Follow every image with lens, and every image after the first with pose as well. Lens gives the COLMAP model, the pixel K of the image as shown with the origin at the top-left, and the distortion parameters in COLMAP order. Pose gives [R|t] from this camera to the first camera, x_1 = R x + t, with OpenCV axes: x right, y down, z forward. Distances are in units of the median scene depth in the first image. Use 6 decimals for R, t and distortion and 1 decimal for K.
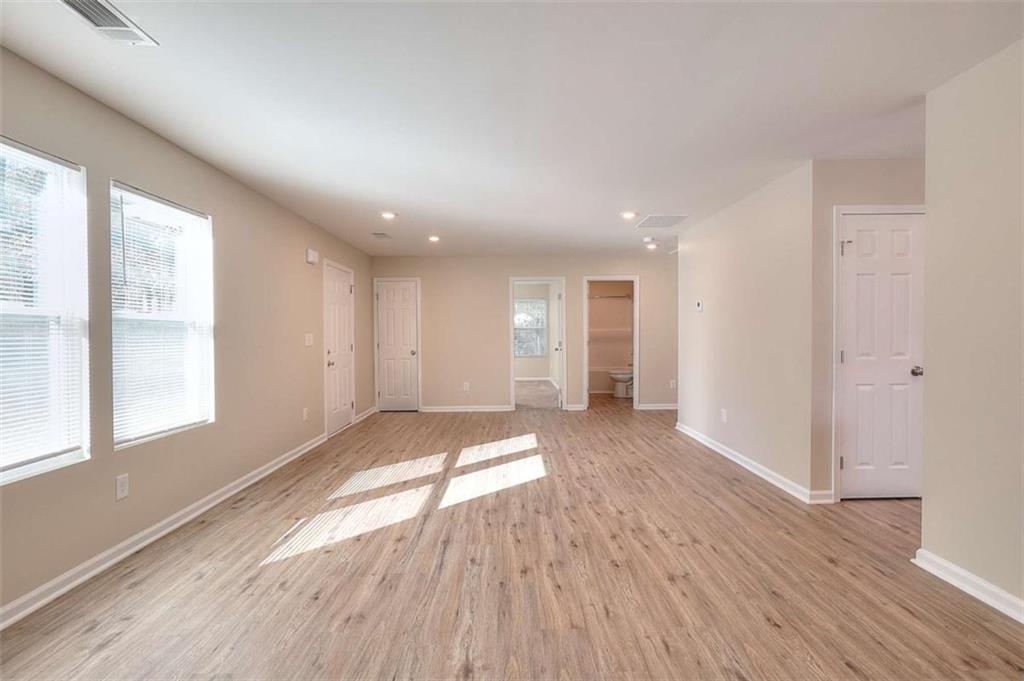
lens RADIAL K [[468.0, 0, 514.4], [0, 468.0, 331.3], [0, 0, 1]] dist [0.001582, 0.001065]
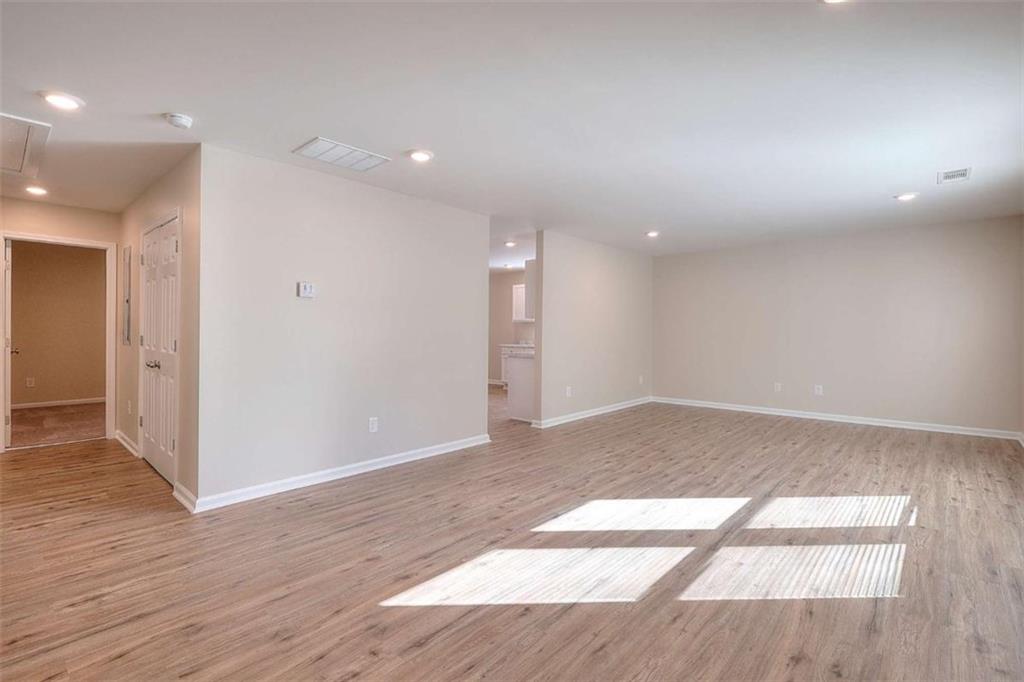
lens RADIAL K [[468.0, 0, 514.4], [0, 468.0, 331.8], [0, 0, 1]] dist [0.001582, 0.001065]
pose [[-0.724066, 0.000864, 0.689731, -0.451179], [0.000356, 1.000000, -0.000879, 0.013245], [-0.689731, -0.000391, -0.724066, 1.929192]]
